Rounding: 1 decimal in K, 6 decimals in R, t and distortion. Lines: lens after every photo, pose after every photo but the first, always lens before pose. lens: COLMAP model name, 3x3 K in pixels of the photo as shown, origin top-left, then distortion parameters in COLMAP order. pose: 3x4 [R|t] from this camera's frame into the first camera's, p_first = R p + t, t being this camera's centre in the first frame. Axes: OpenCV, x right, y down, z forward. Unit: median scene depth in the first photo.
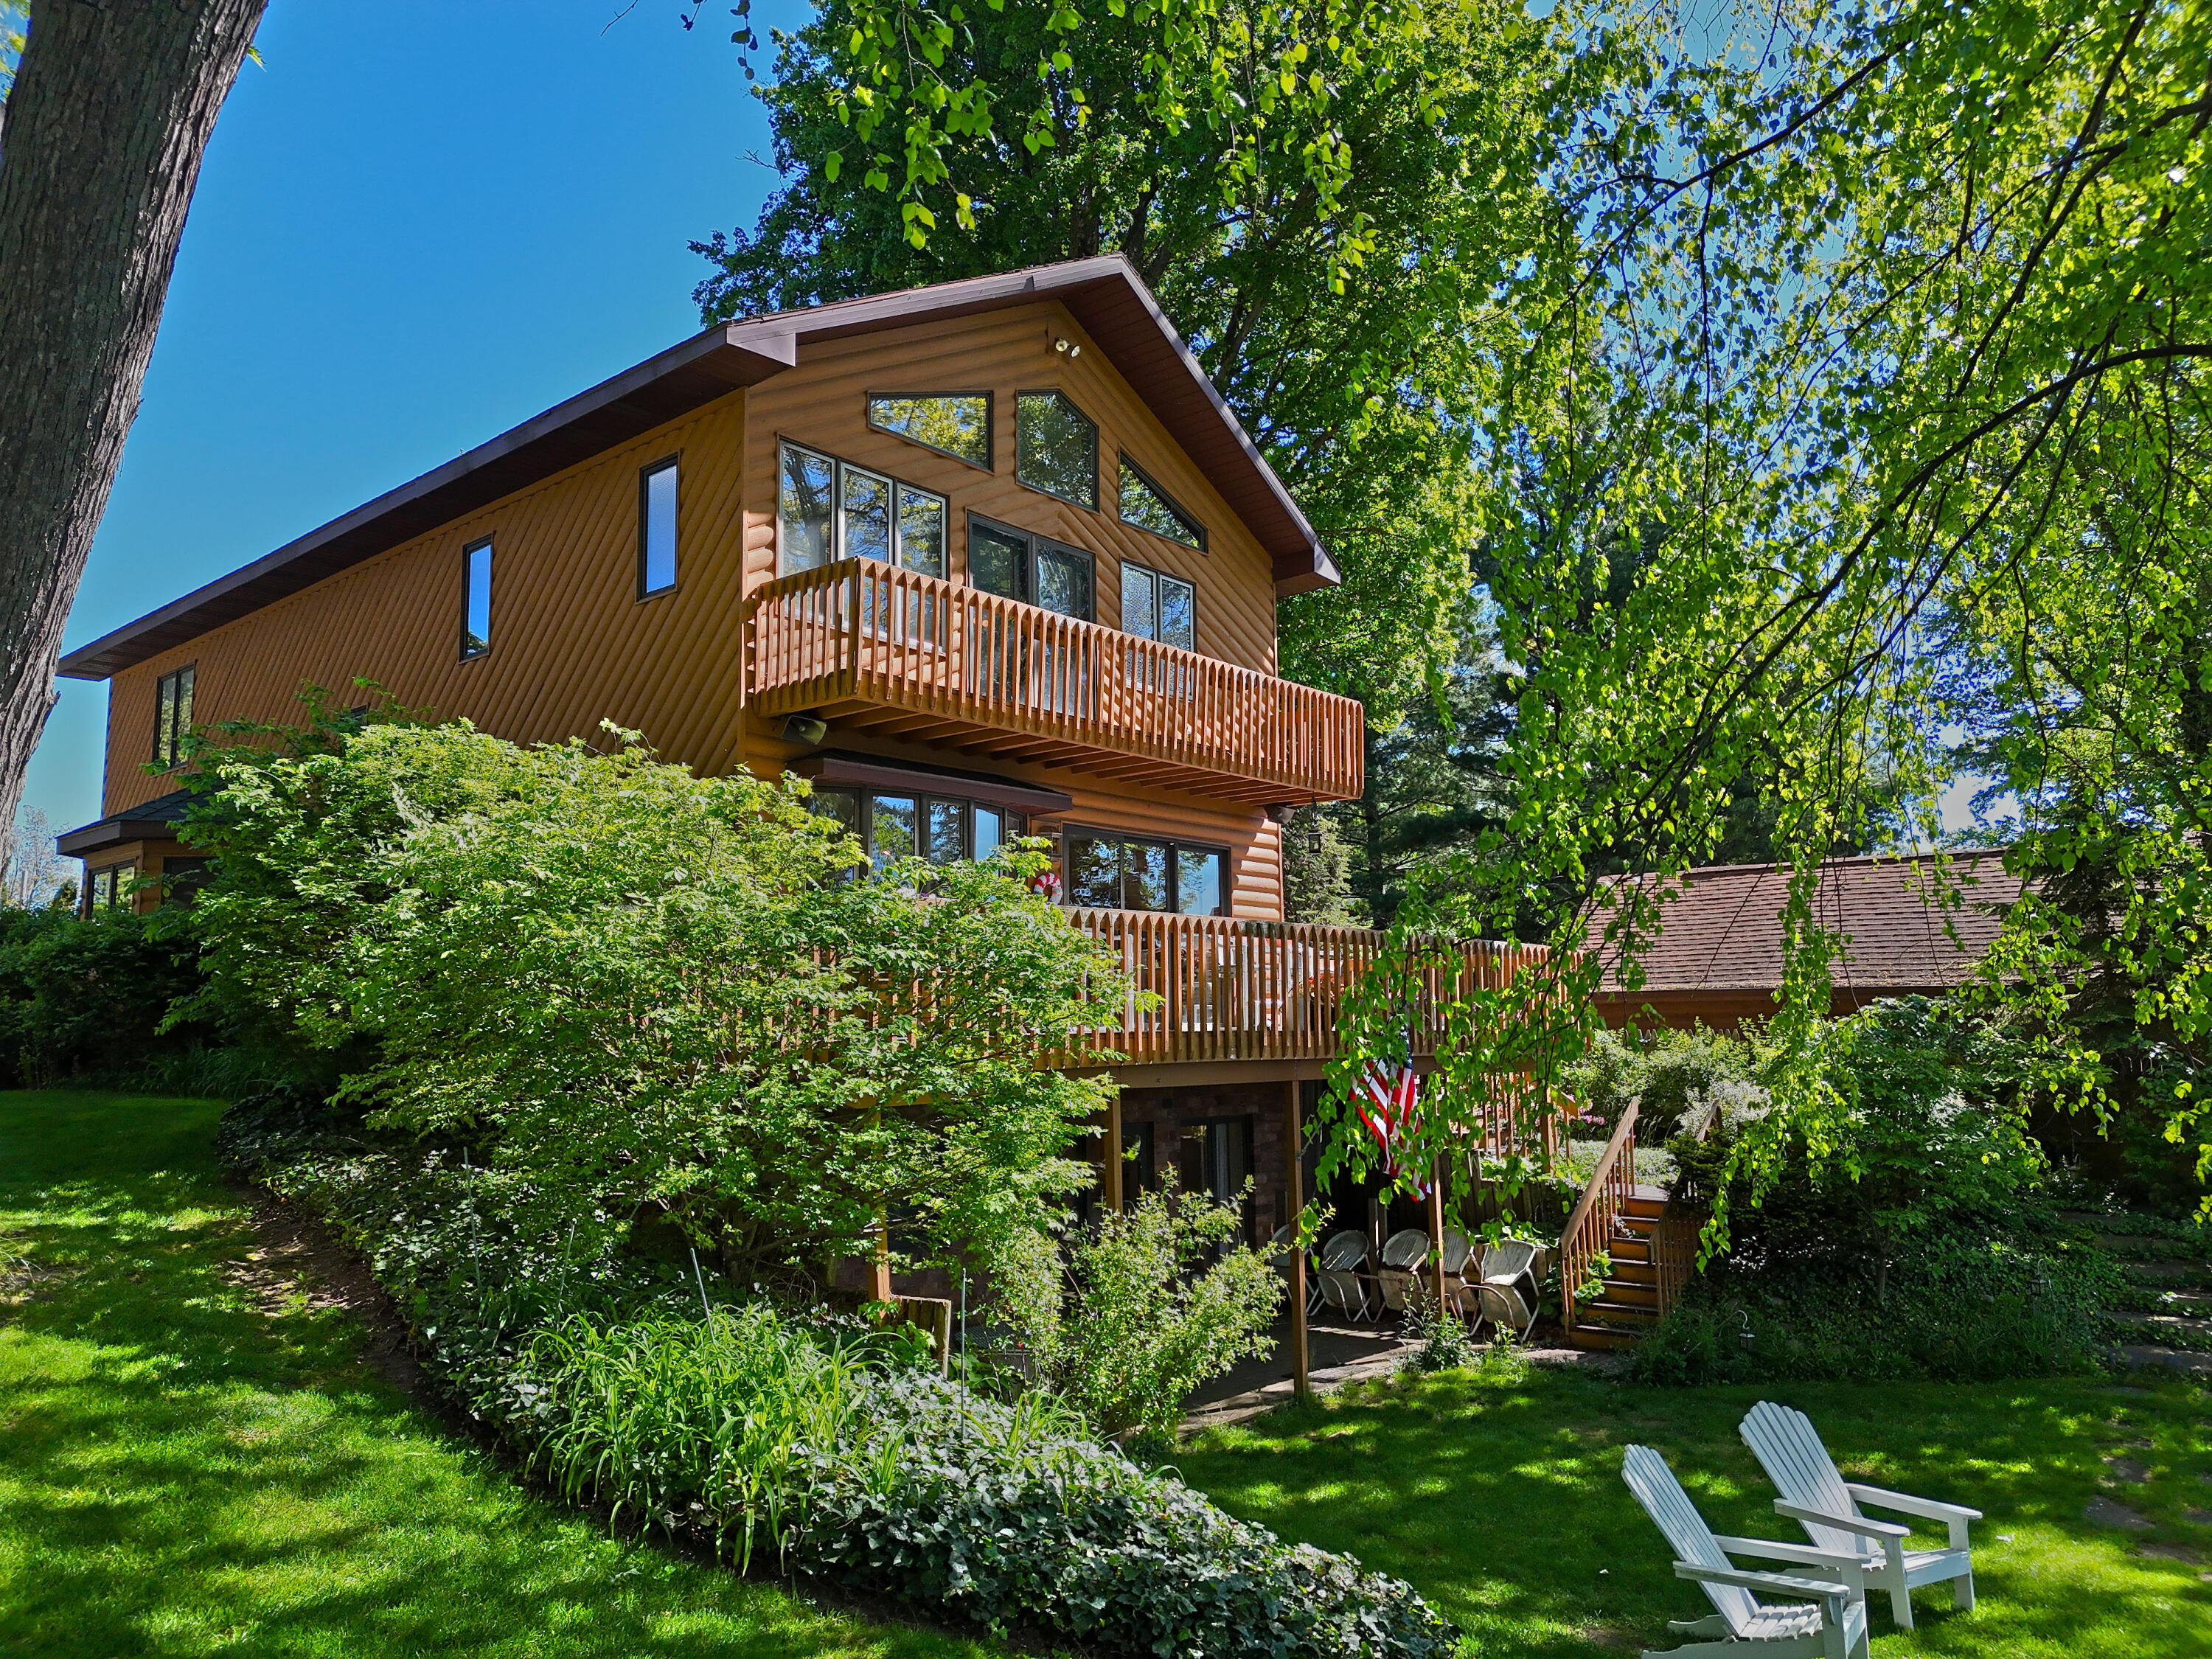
lens RADIAL K [[1542.8, 0, 1114.9], [0, 1542.8, 839.0], [0, 0, 1]] dist [0.052724, -0.040480]
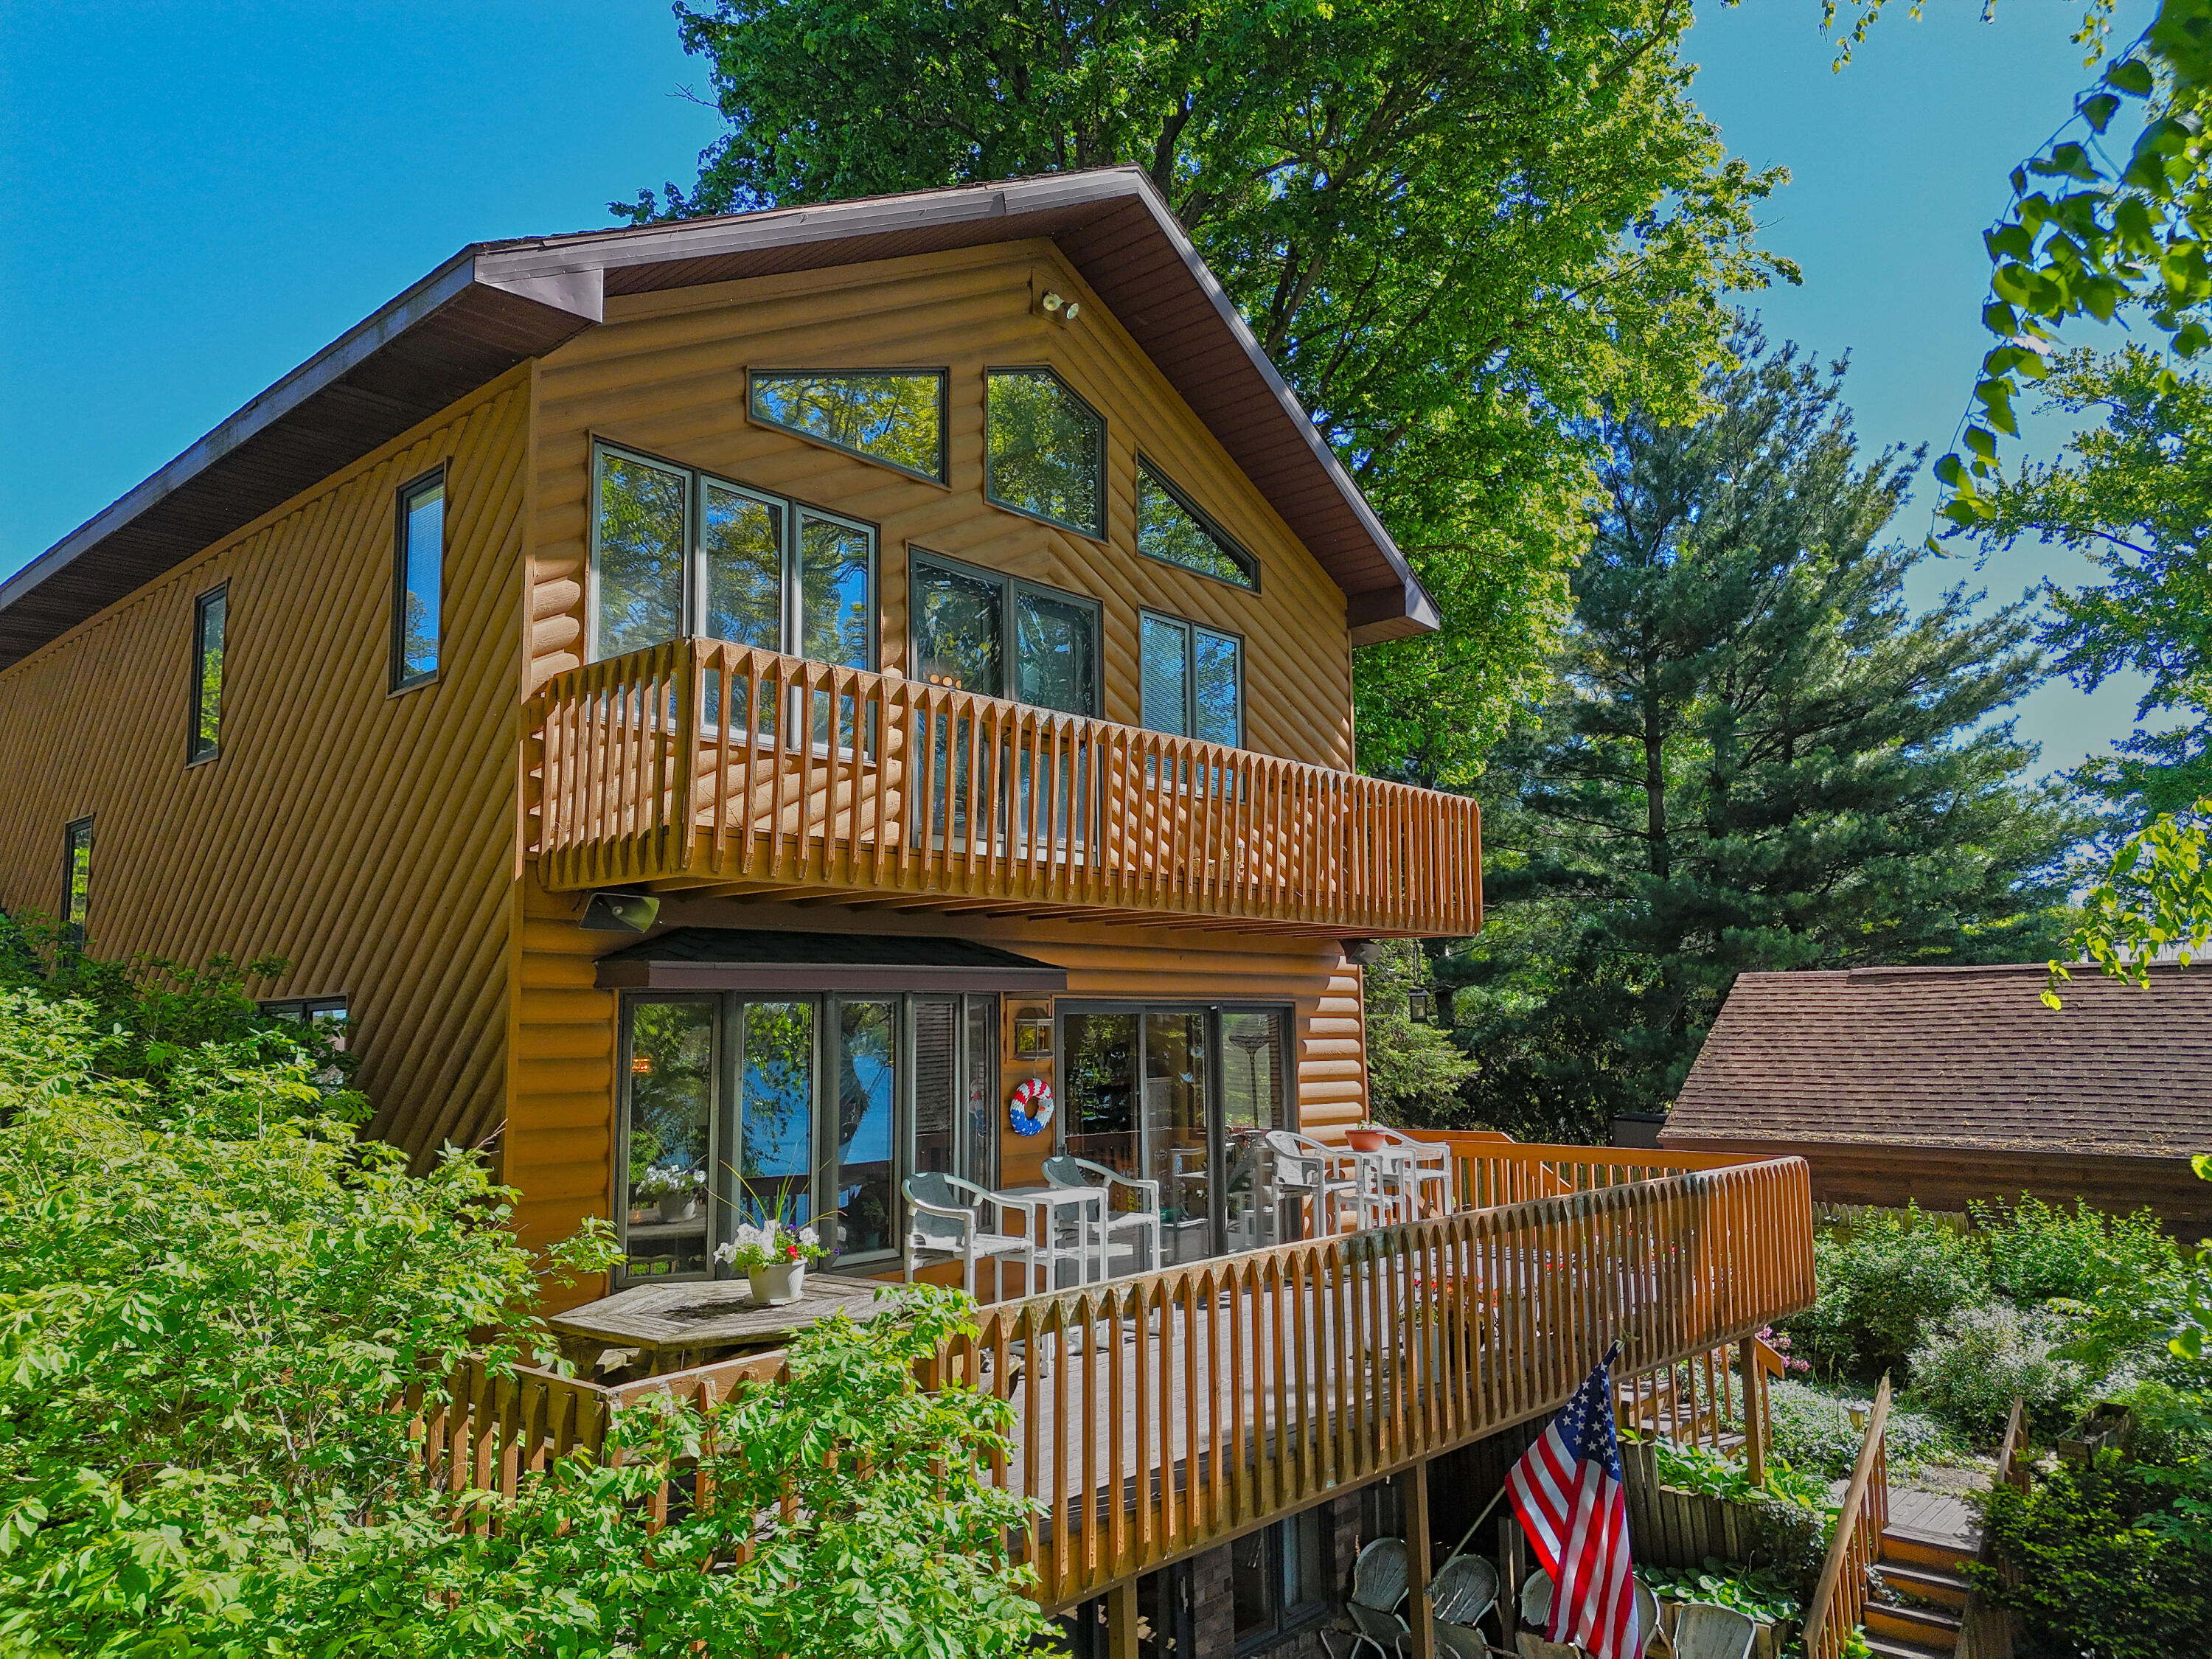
lens RADIAL K [[1539.3, 0, 1106.0], [0, 1539.3, 829.5], [0, 0, 1]] dist [0.036944, -0.002290]
pose [[0.999734, -0.003495, -0.022789, 0.005013], [0.003398, 0.999985, -0.004279, -0.088736], [0.022804, 0.004200, 0.999731, 0.345986]]
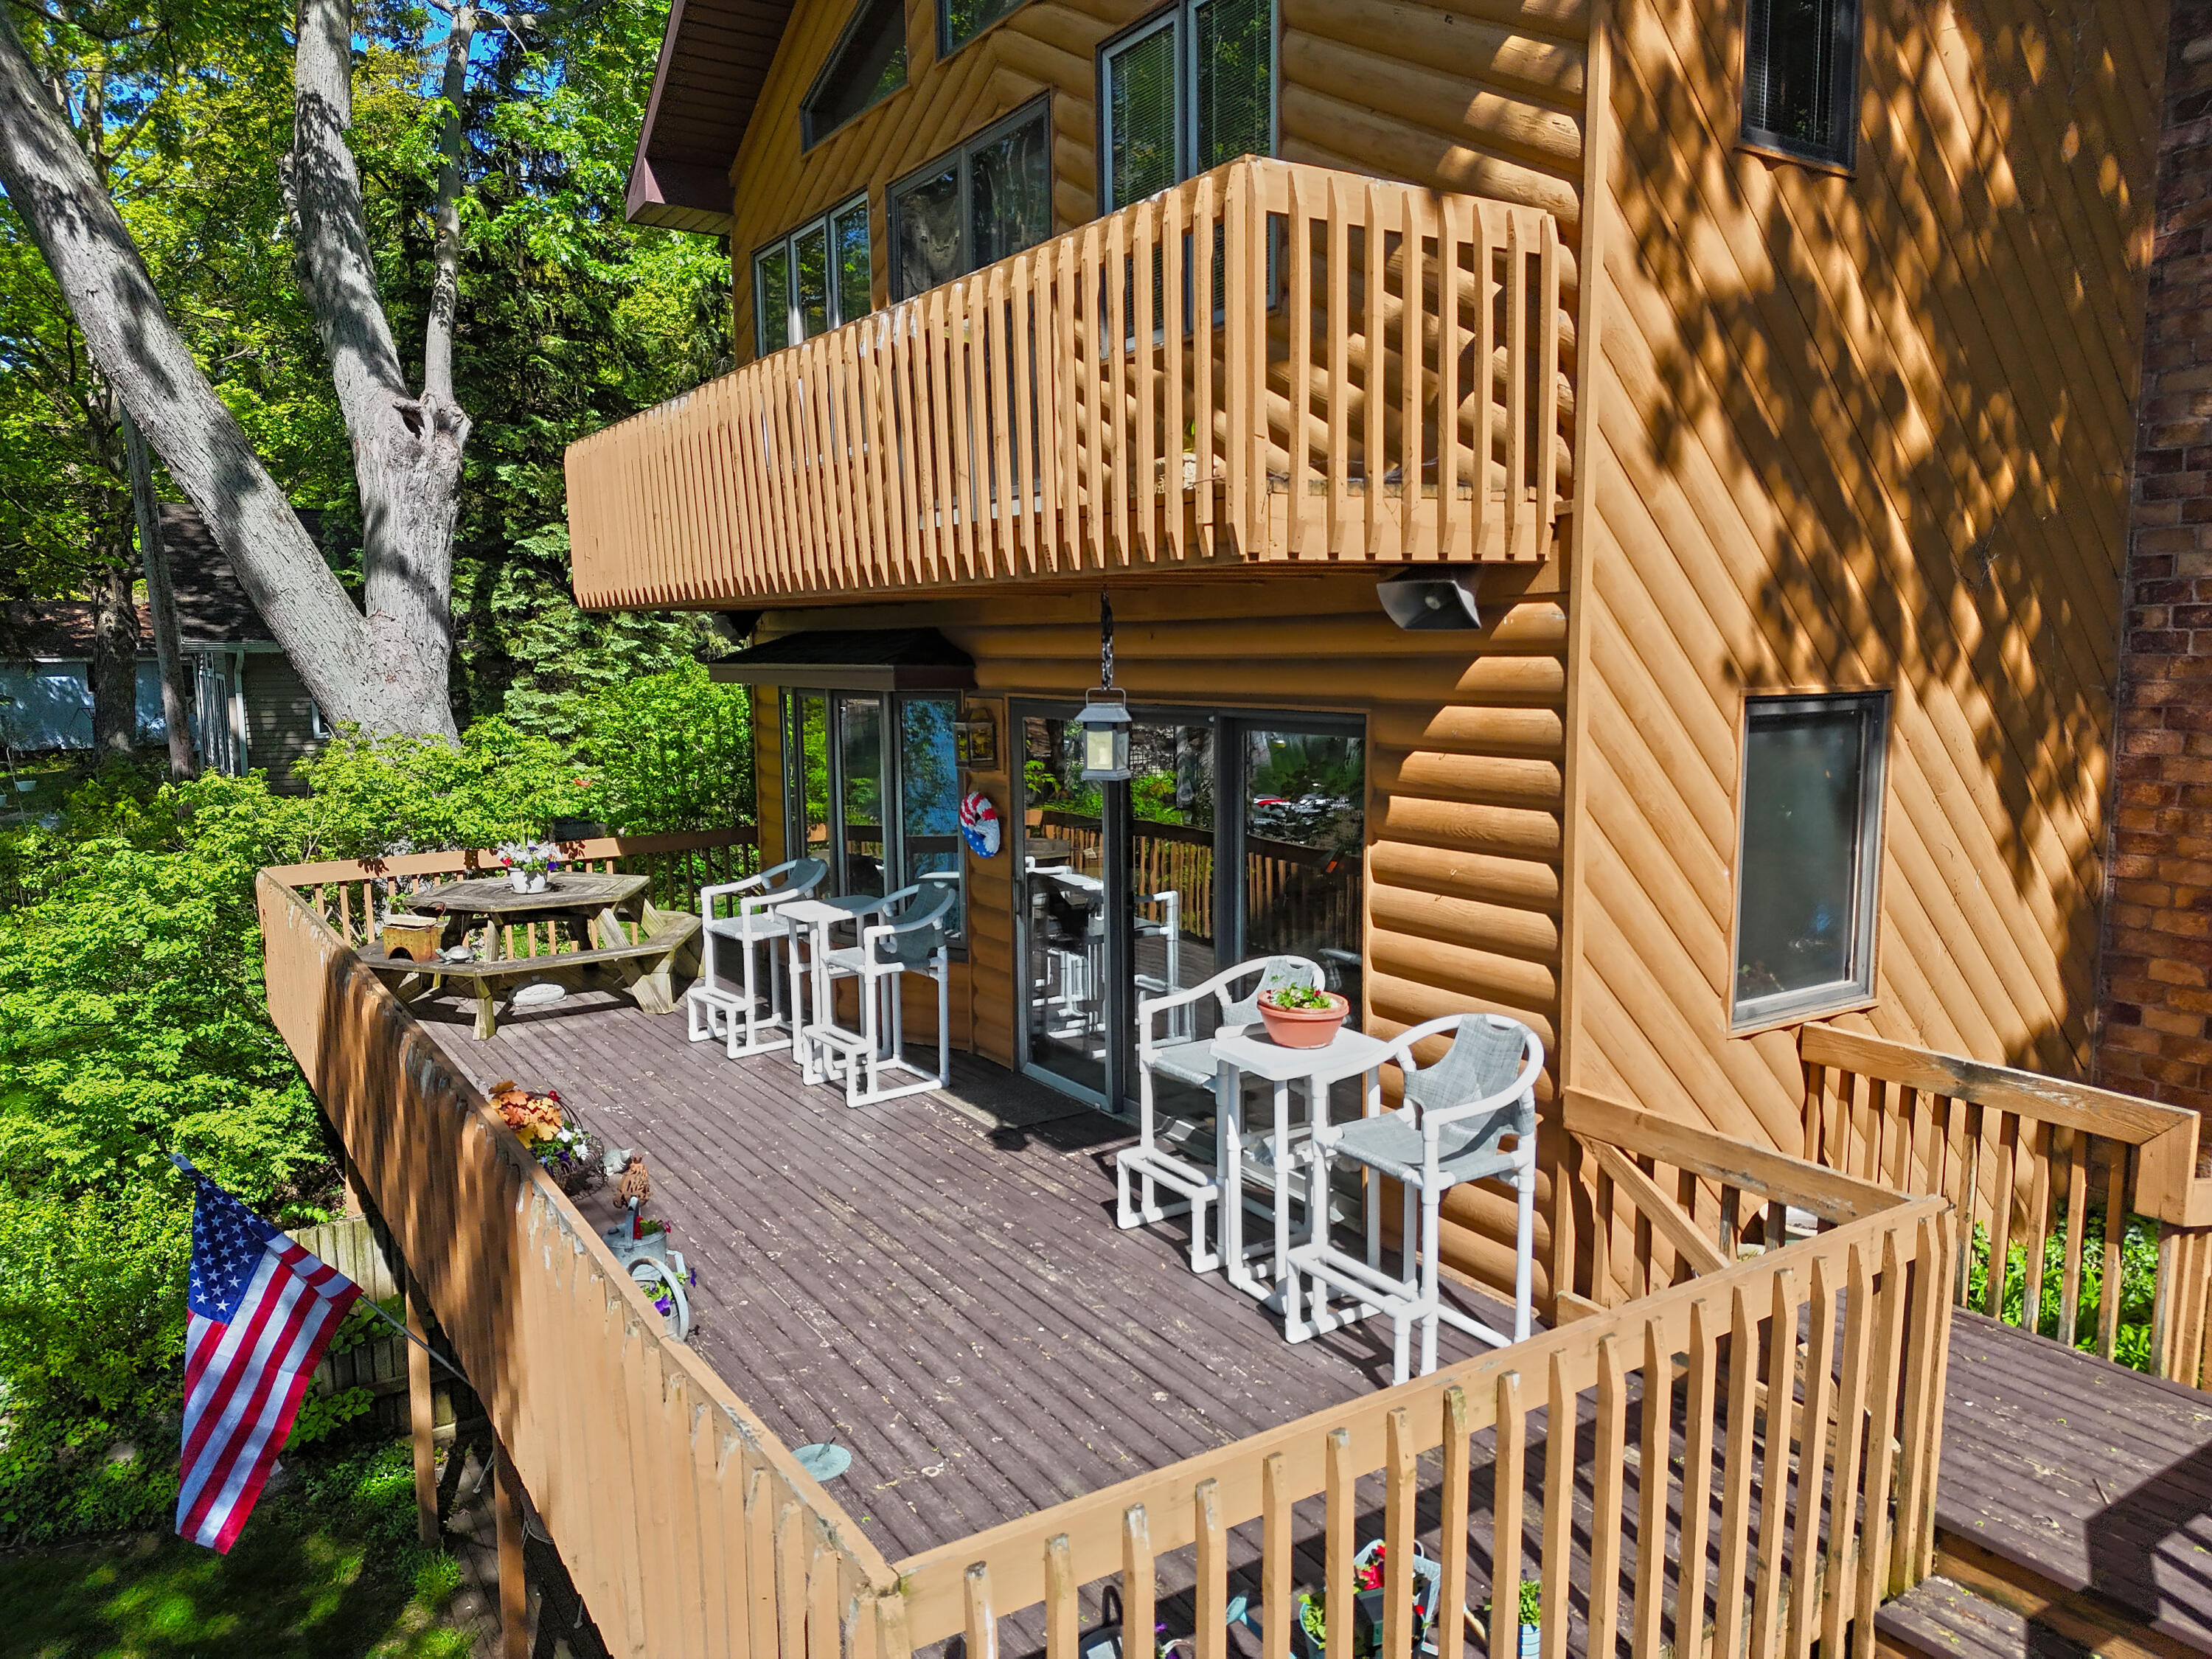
lens RADIAL K [[1542.8, 0, 1114.9], [0, 1542.8, 839.0], [0, 0, 1]] dist [0.052724, -0.040480]
pose [[-0.295276, 0.140487, -0.945027, 0.507788], [0.138115, 0.985017, 0.103278, -0.011551], [0.945376, -0.100027, -0.310256, 1.291507]]
